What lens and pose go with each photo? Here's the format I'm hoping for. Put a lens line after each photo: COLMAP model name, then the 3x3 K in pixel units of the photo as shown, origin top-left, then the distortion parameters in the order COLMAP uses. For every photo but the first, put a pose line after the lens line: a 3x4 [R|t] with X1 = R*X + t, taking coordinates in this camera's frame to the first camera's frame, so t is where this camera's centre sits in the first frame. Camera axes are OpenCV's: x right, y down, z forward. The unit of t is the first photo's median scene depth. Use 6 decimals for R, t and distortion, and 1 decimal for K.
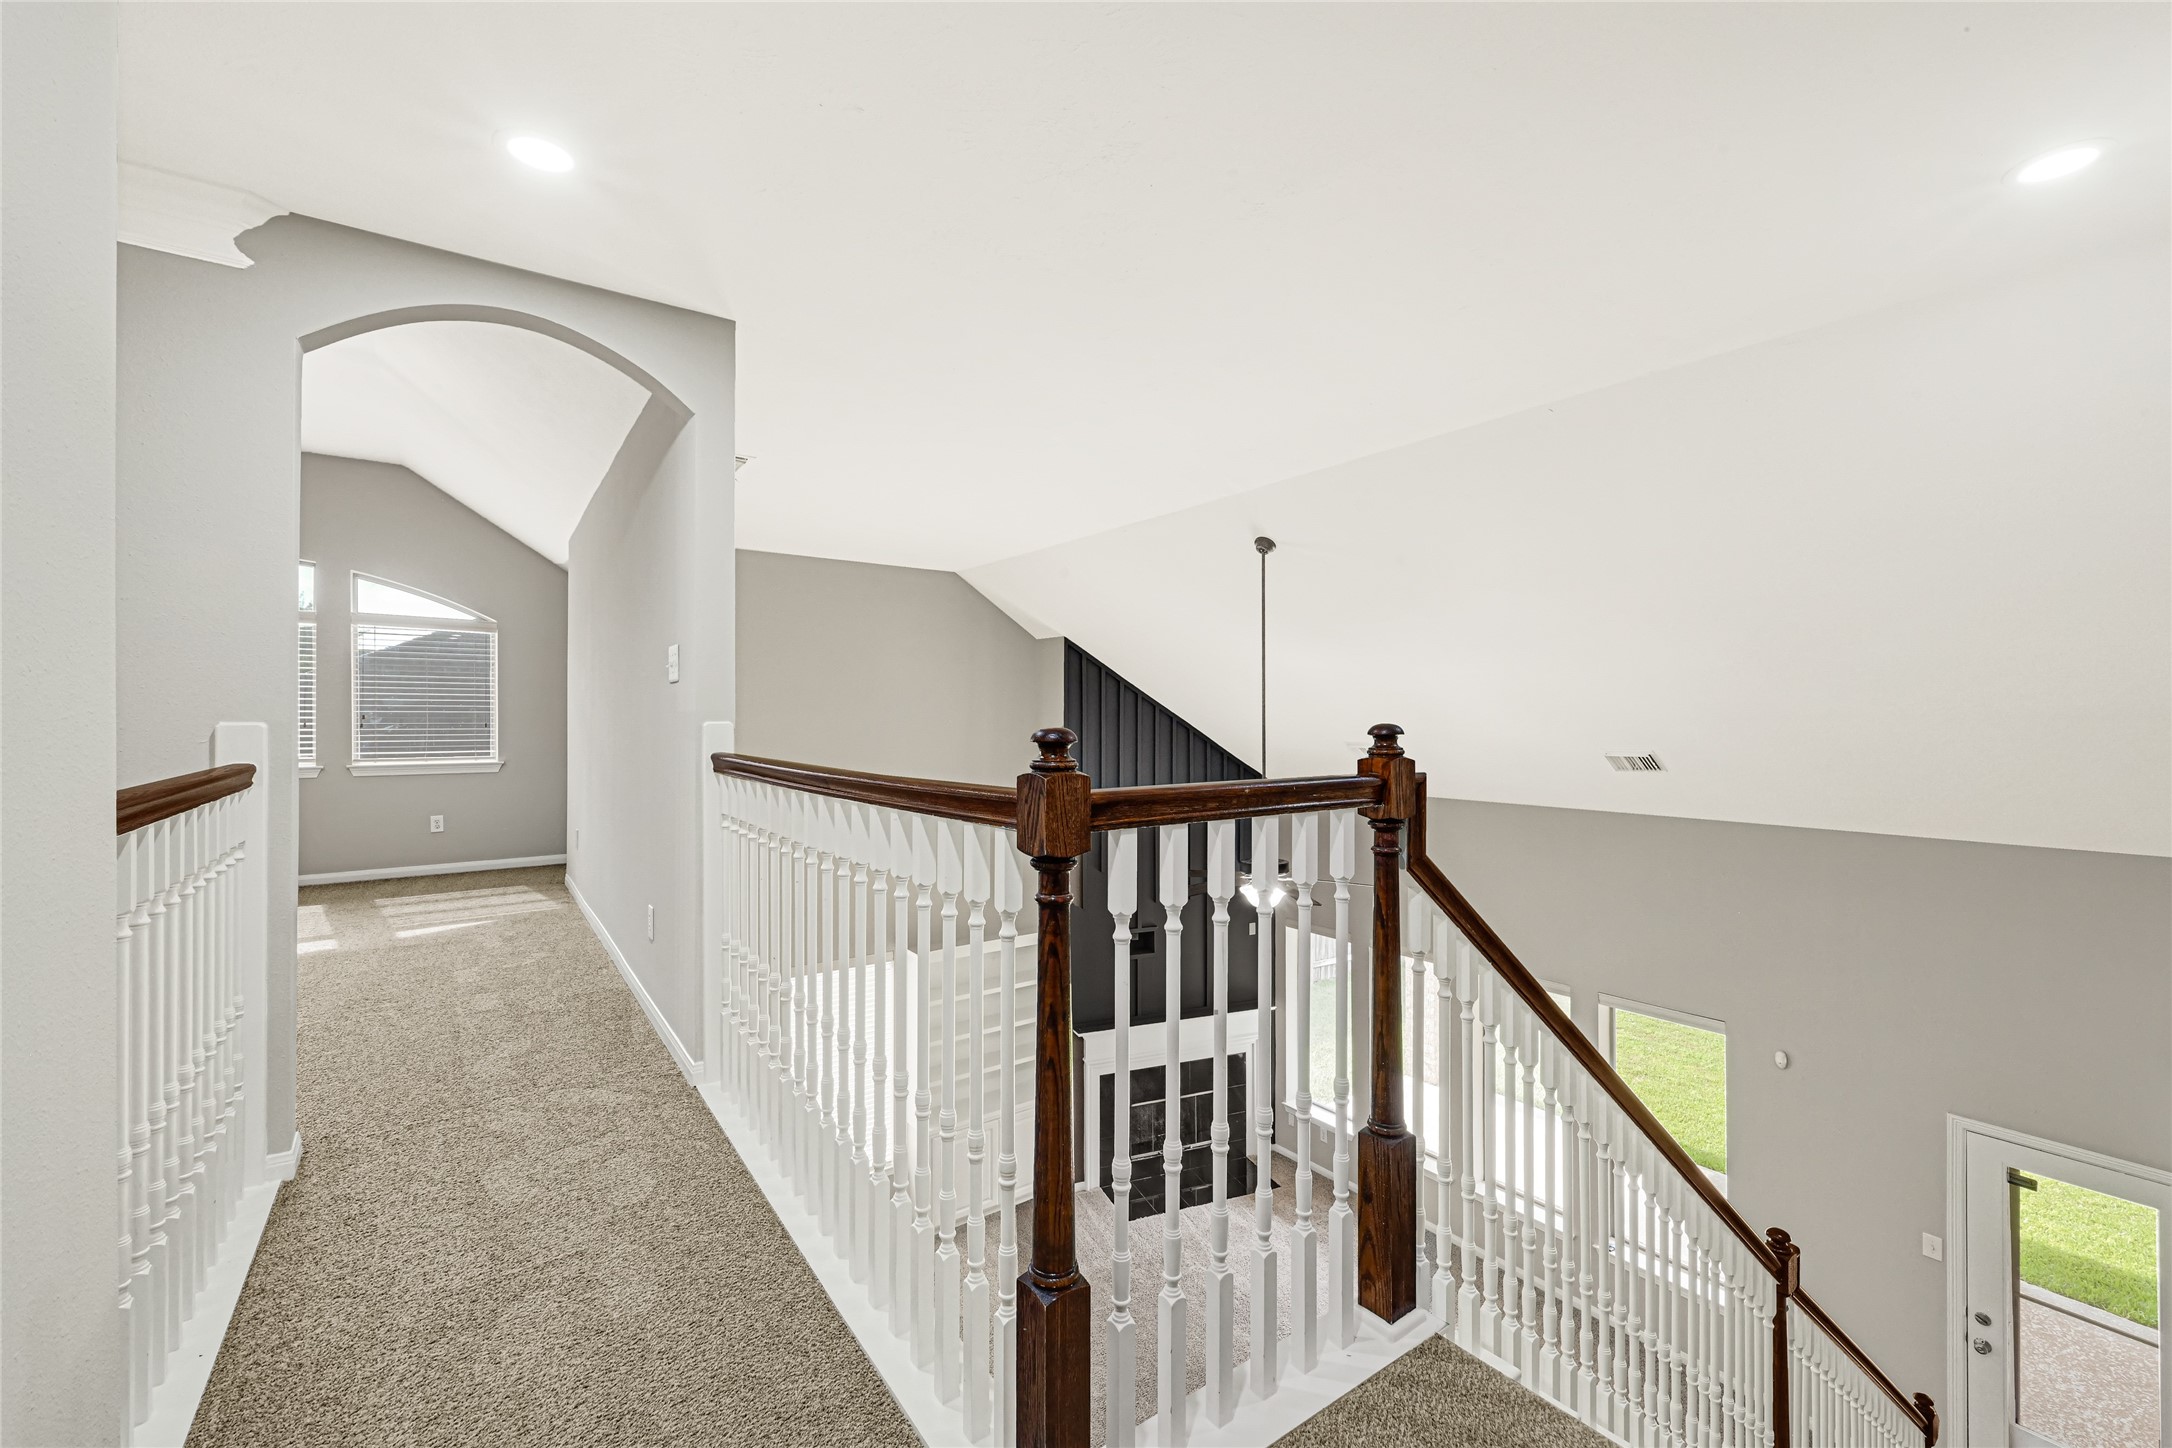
lens RADIAL K [[888.5, 0, 1090.8], [0, 888.5, 718.7], [0, 0, 1]] dist [0.008676, -0.000308]
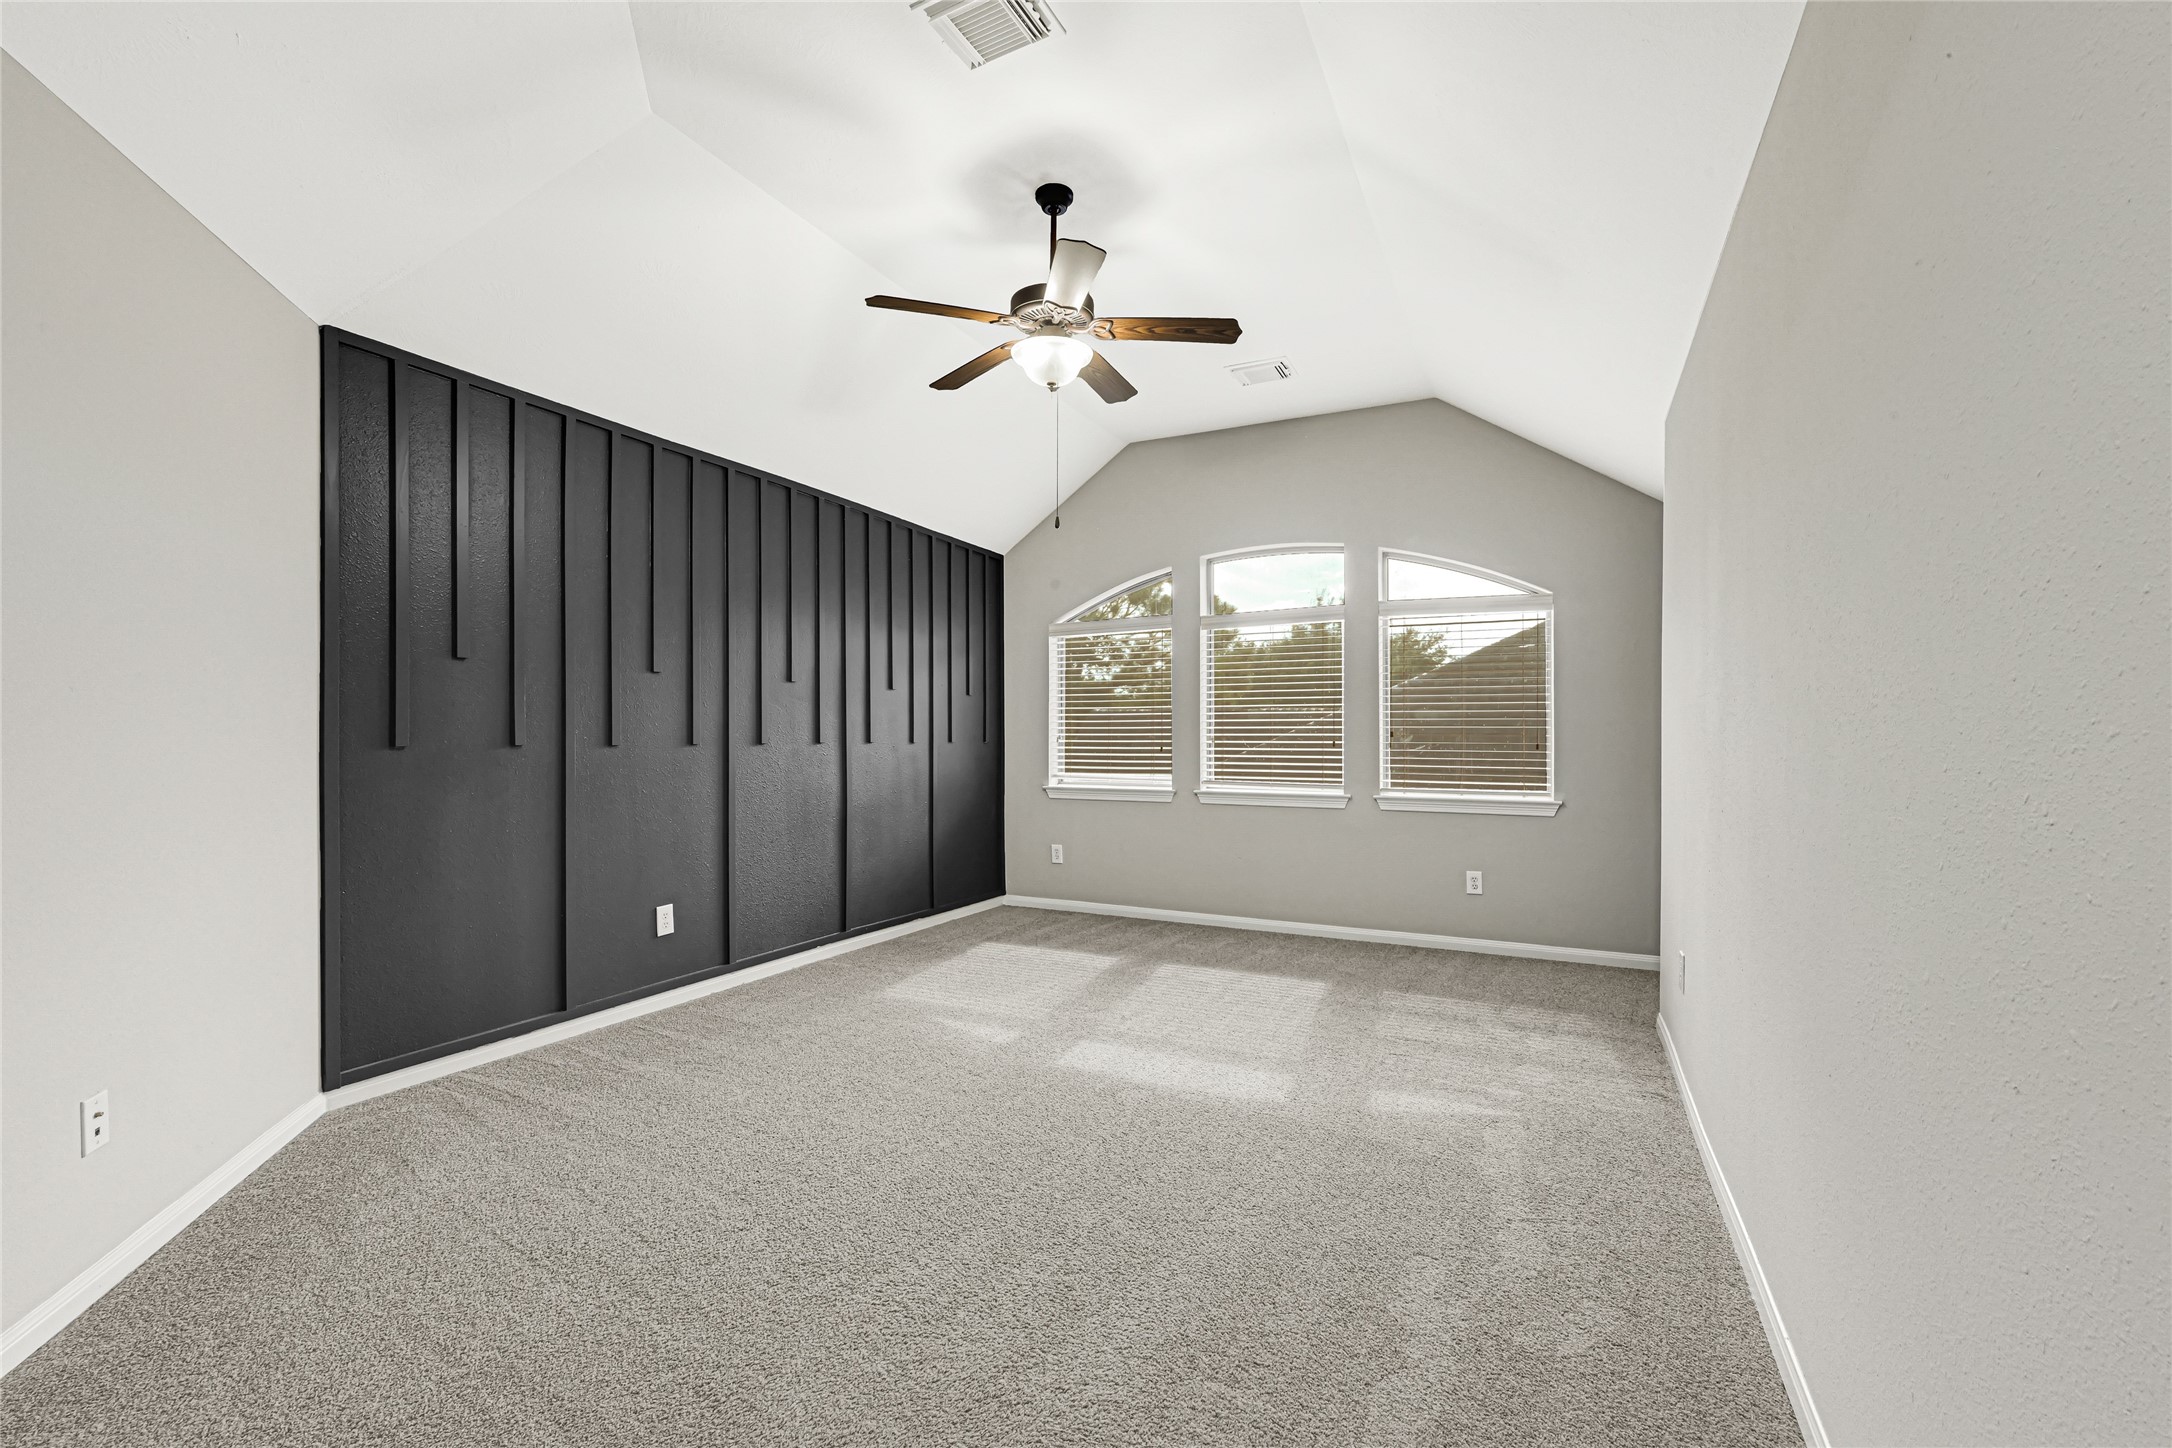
lens RADIAL K [[888.5, 0, 1078.9], [0, 888.5, 733.4], [0, 0, 1]] dist [0.008676, -0.000308]
pose [[0.447534, -0.004202, -0.894257, -0.234026], [-0.006547, 0.999947, -0.007975, 0.005076], [0.894243, 0.009424, 0.447483, 0.394046]]
